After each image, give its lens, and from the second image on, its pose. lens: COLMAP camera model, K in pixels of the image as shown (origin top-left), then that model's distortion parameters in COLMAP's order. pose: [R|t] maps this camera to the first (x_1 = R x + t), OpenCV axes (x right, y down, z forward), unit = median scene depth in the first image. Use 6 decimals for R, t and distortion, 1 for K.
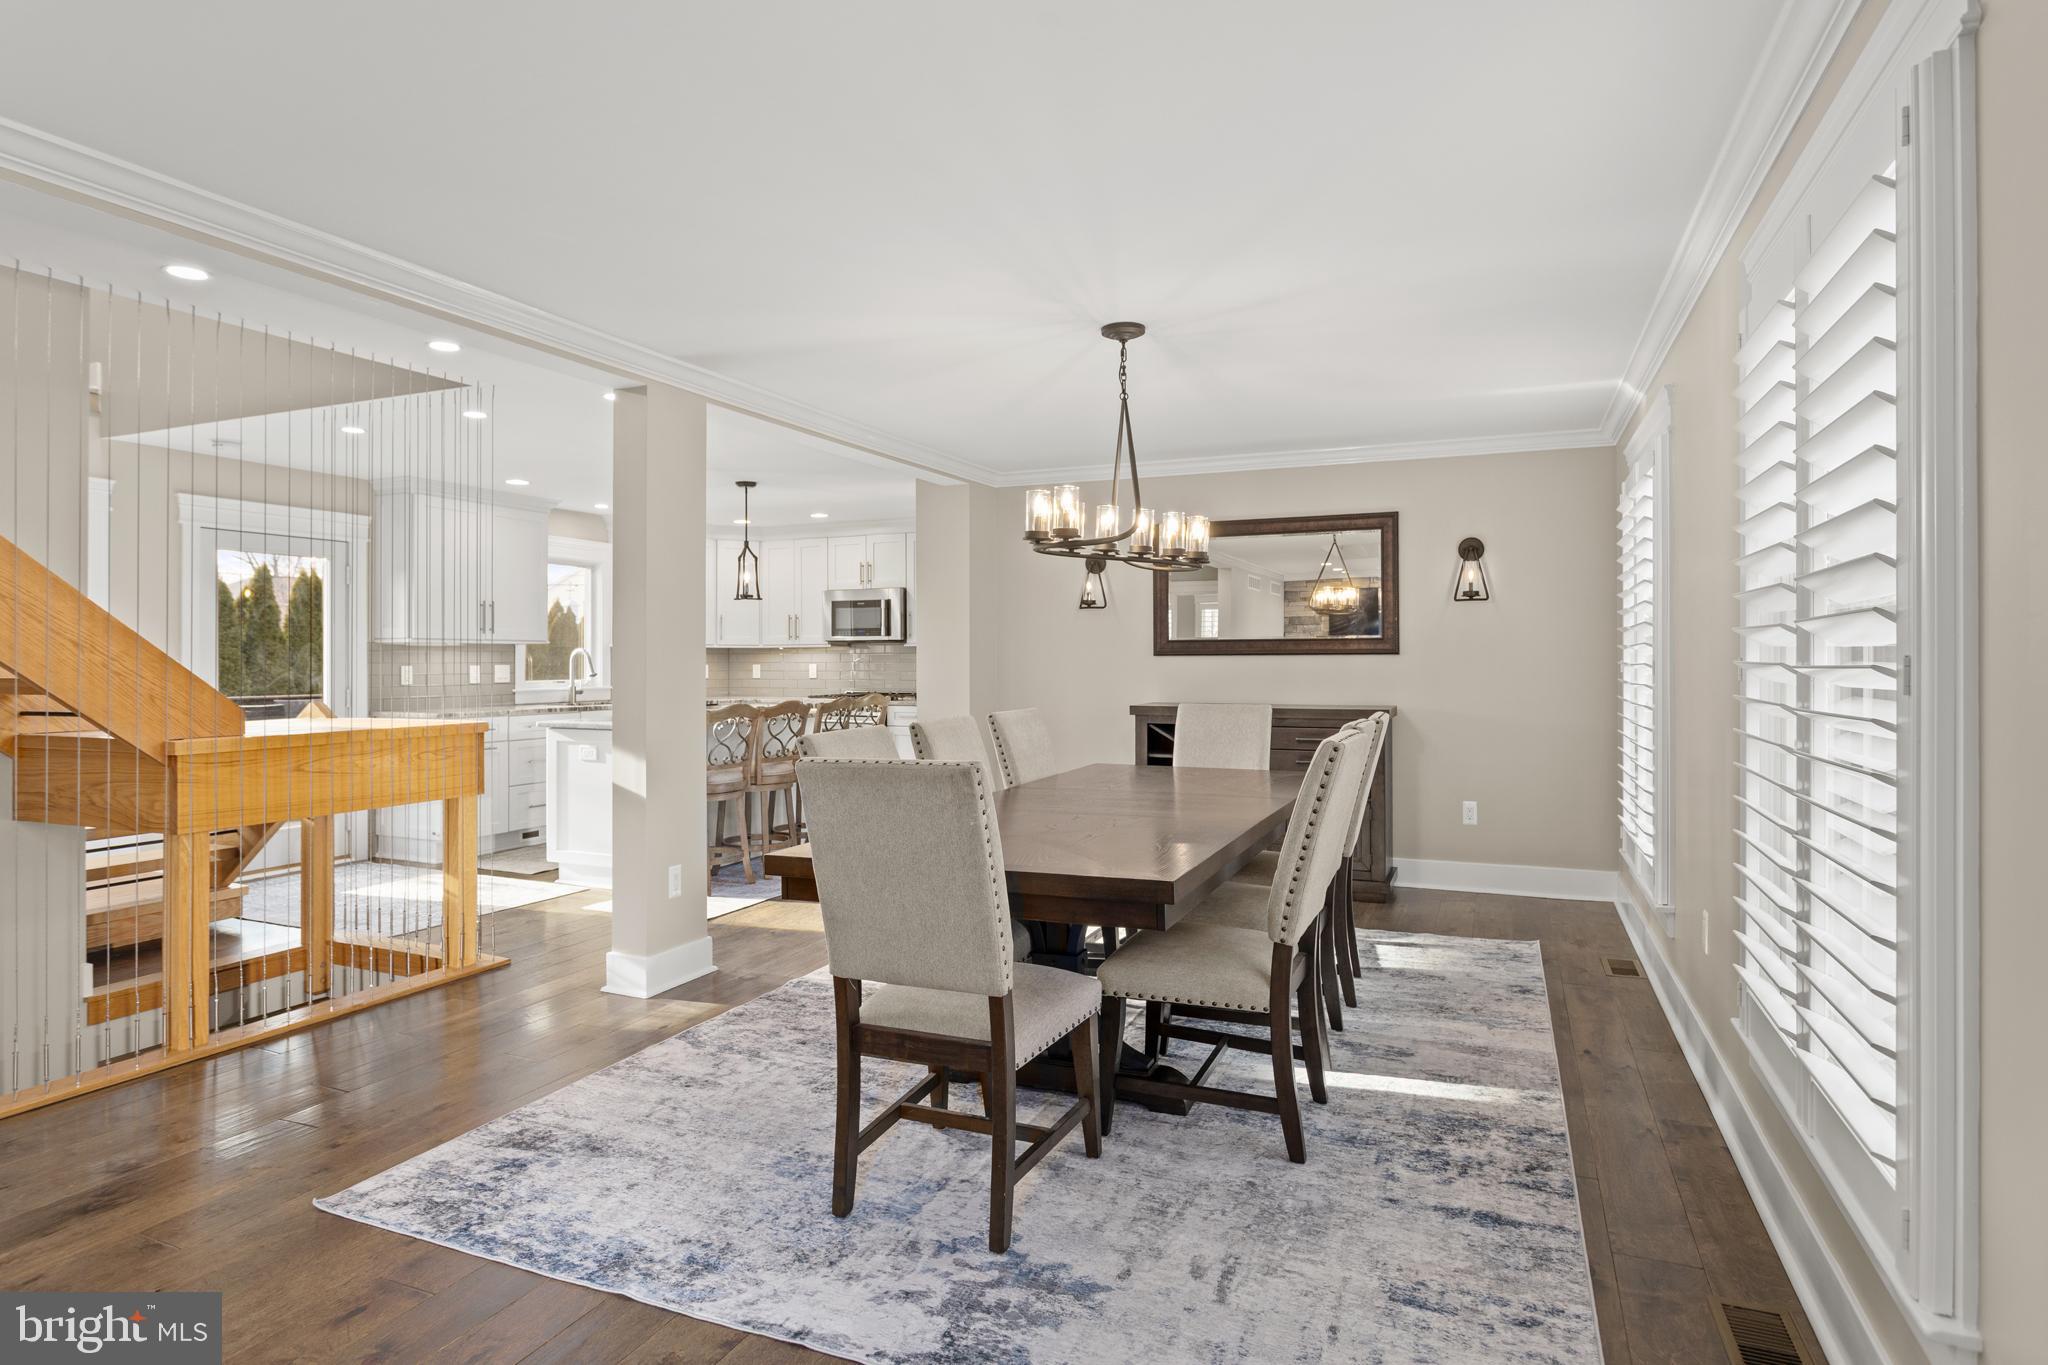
lens RADIAL K [[1118.4, 0, 996.6], [0, 1118.4, 633.7], [0, 0, 1]] dist [0.016860, 0.003027]
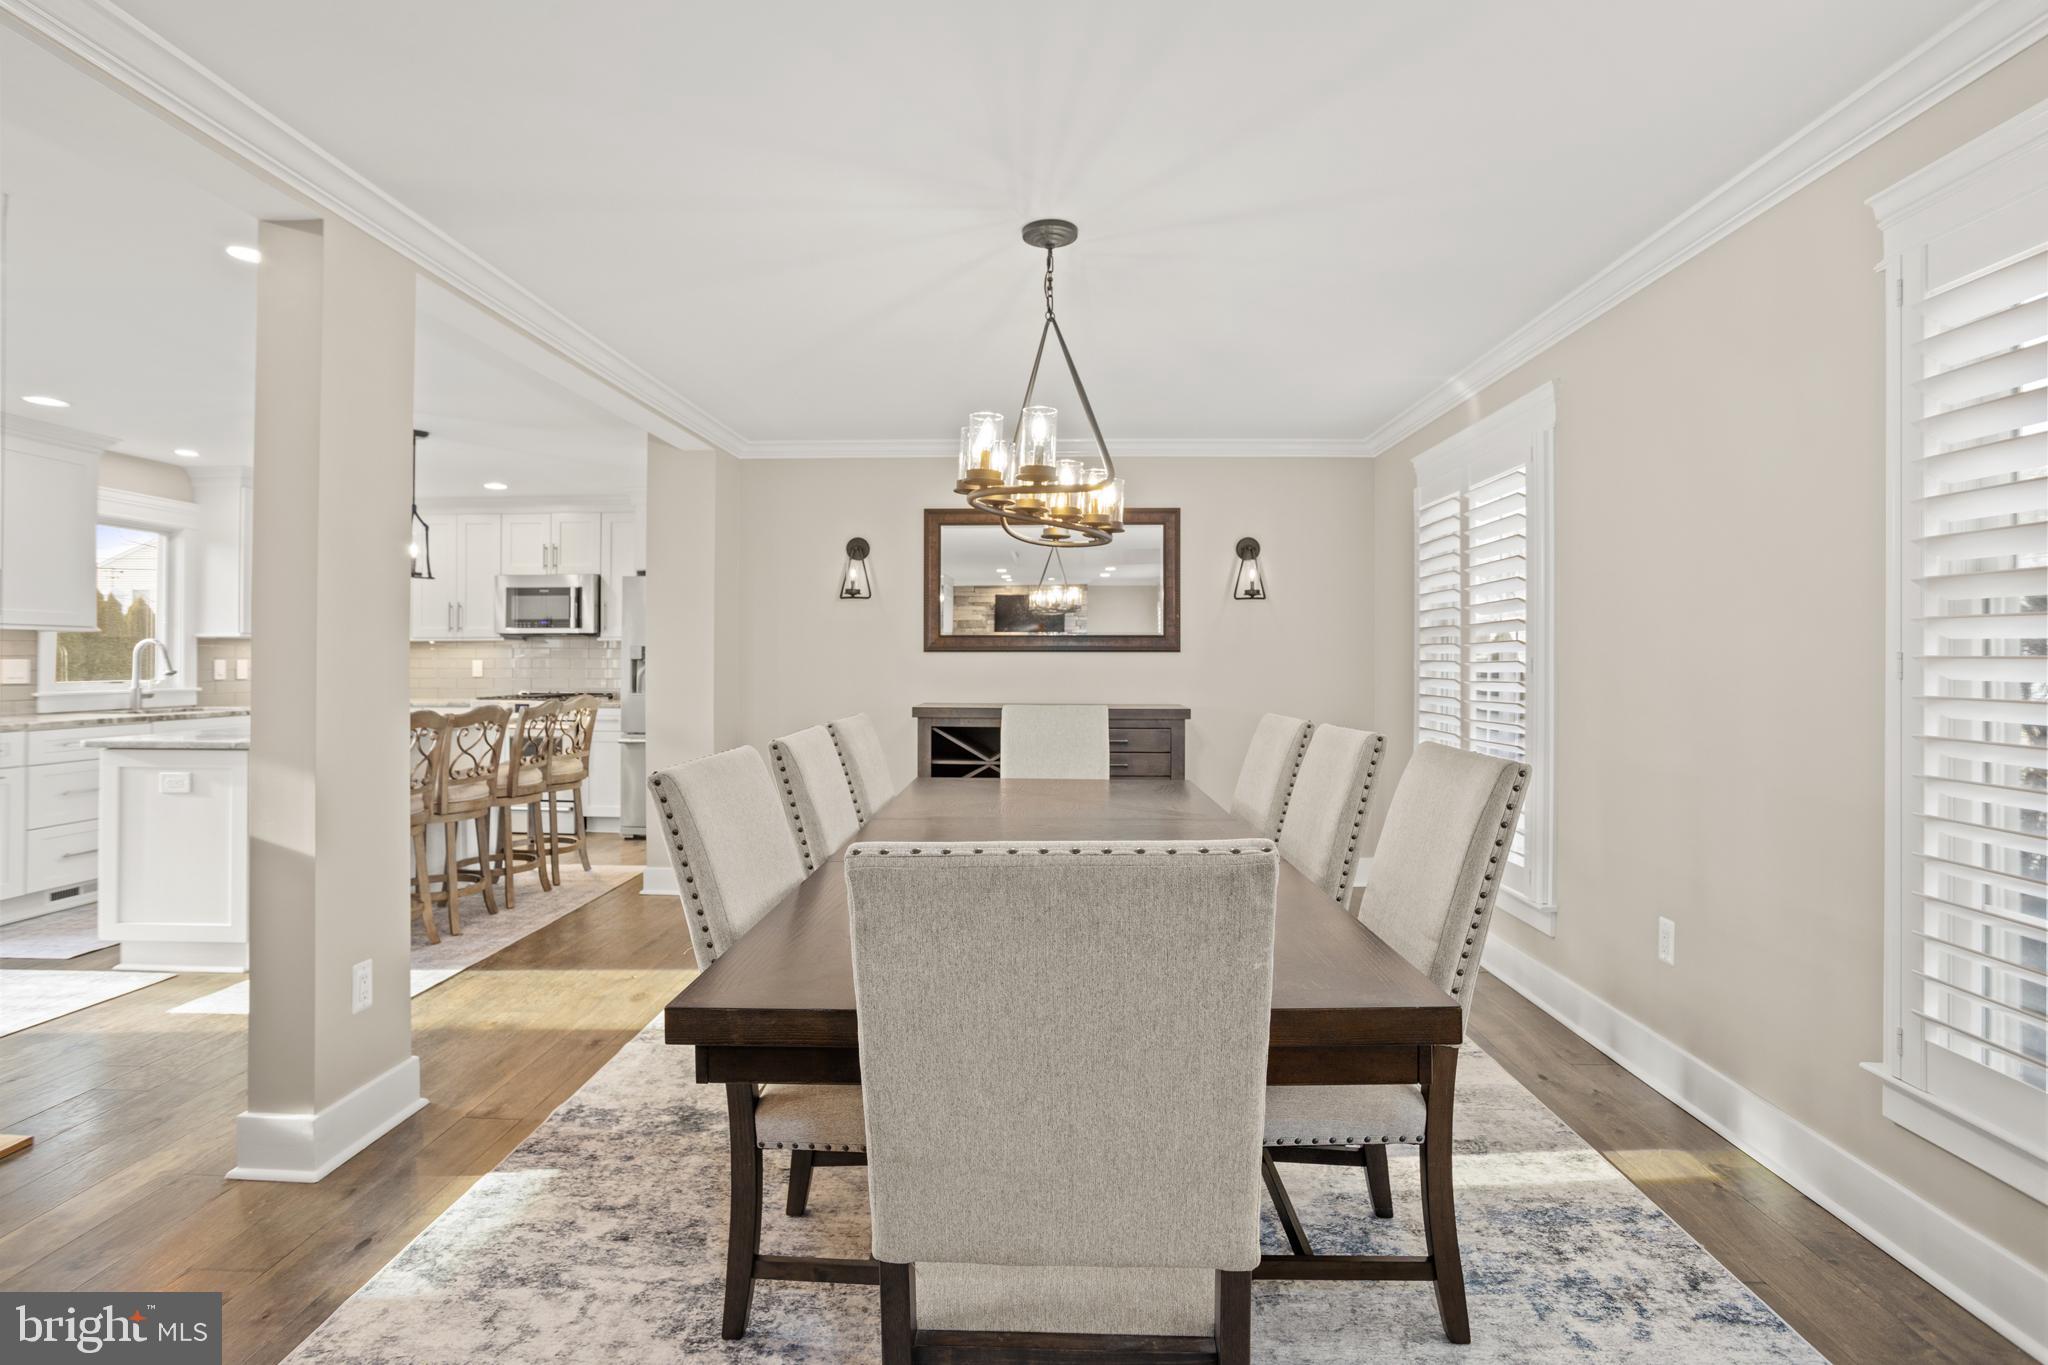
lens RADIAL K [[990.8, 0, 1007.1], [0, 990.8, 642.6], [0, 0, 1]] dist [-0.021253, 0.010859]
pose [[0.928920, 0.010490, 0.370131, -0.109283], [-0.012746, 0.999912, 0.003650, 0.009060], [-0.370060, -0.008108, 0.928972, 0.236976]]
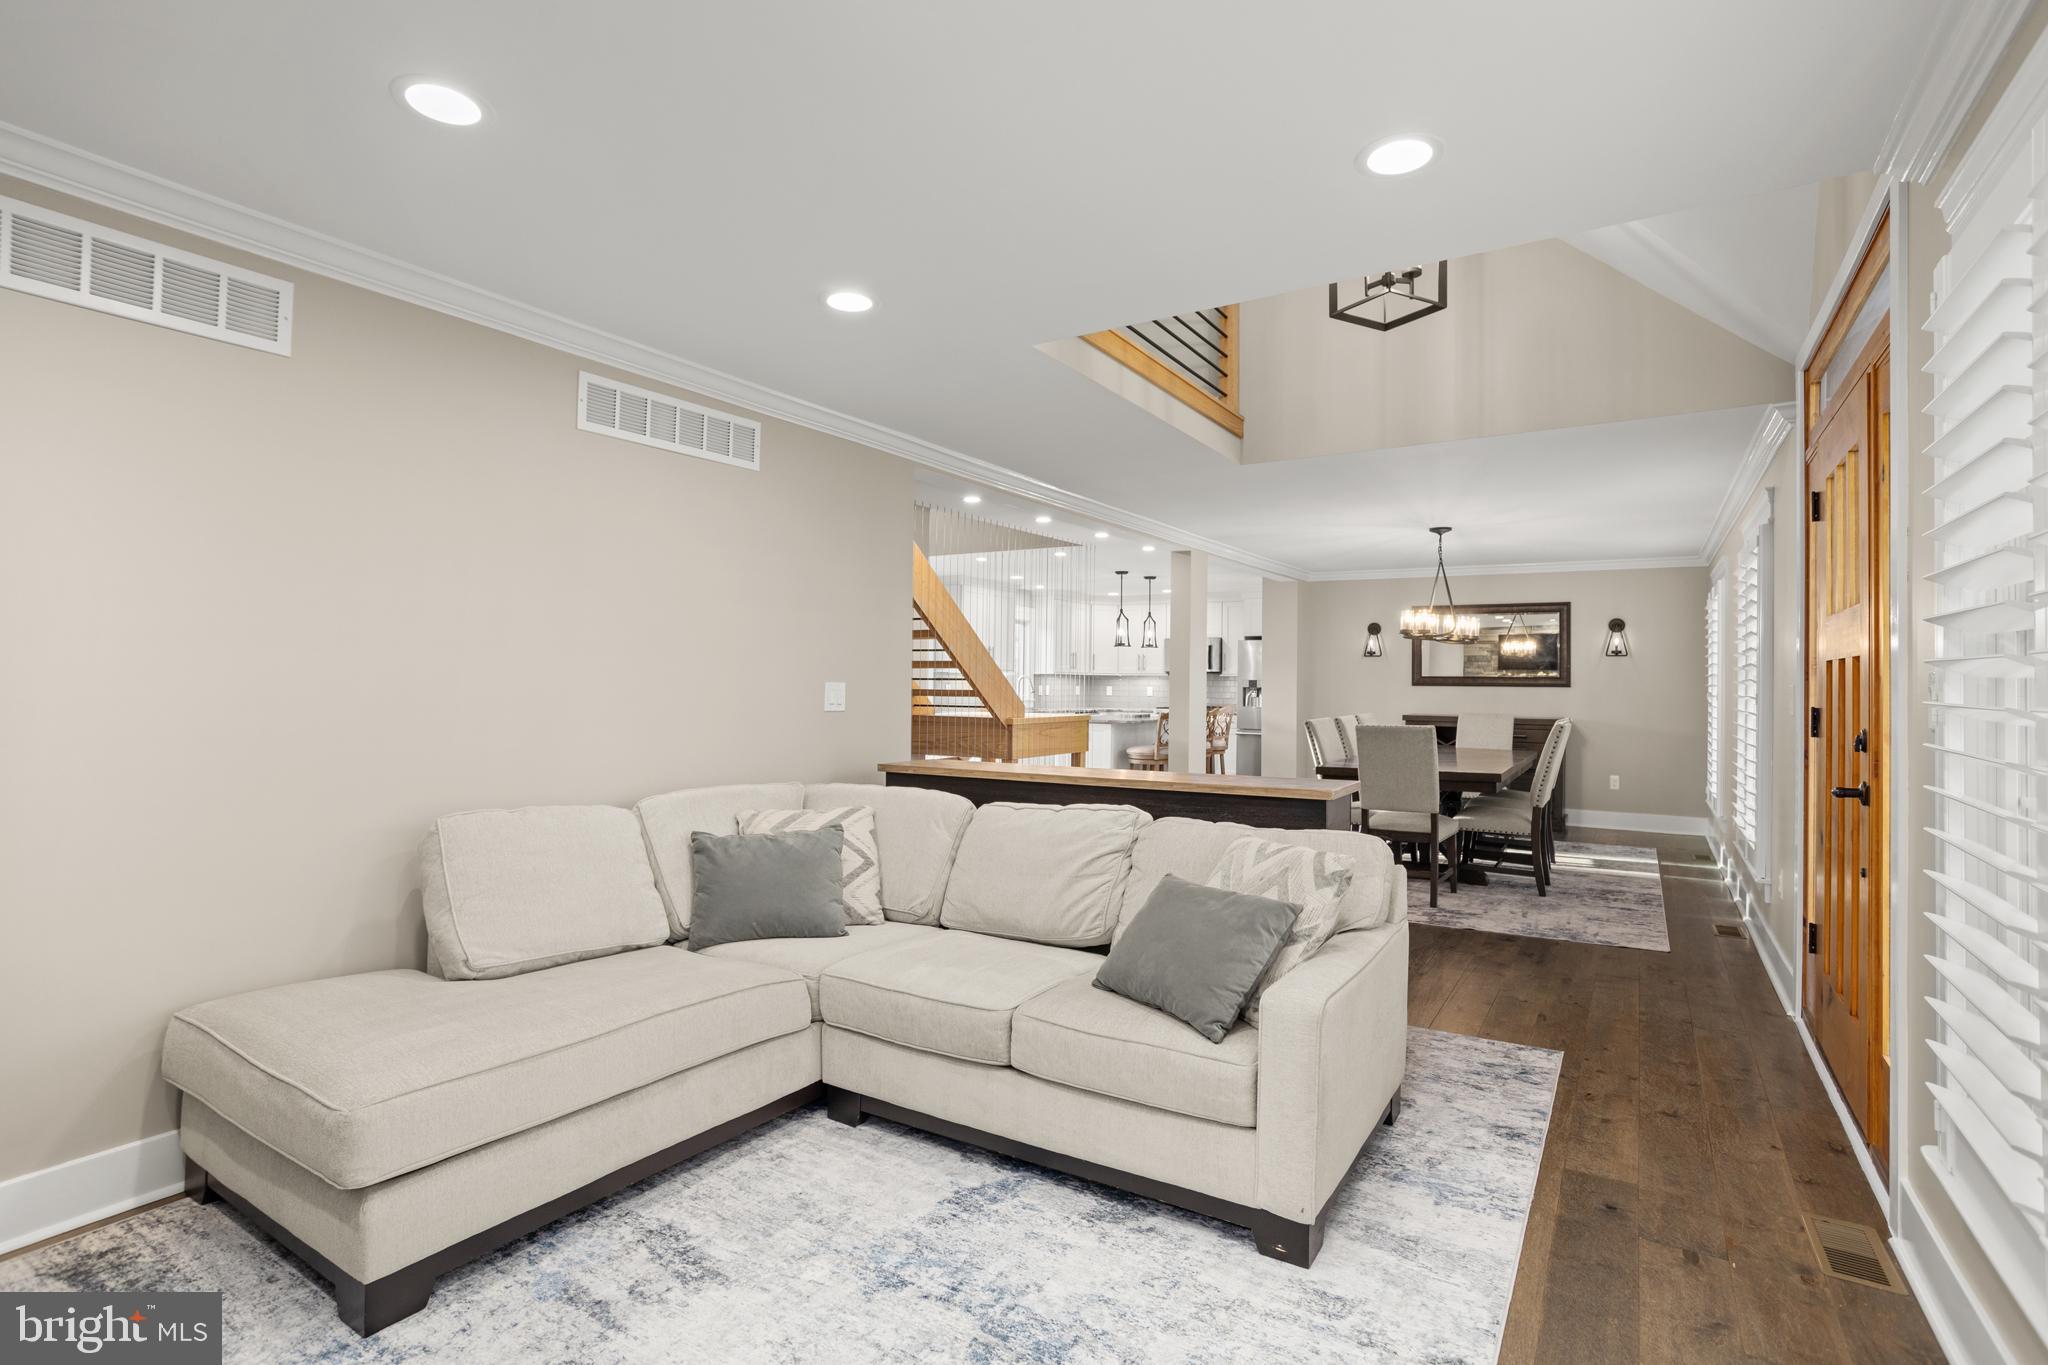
lens RADIAL K [[990.8, 0, 1010.3], [0, 990.8, 649.3], [0, 0, 1]] dist [-0.021253, 0.010859]
pose [[0.989429, 0.009173, -0.144726, -0.264045], [-0.010465, 0.999912, -0.008171, -0.017312], [0.144638, 0.009599, 0.989438, -0.595106]]
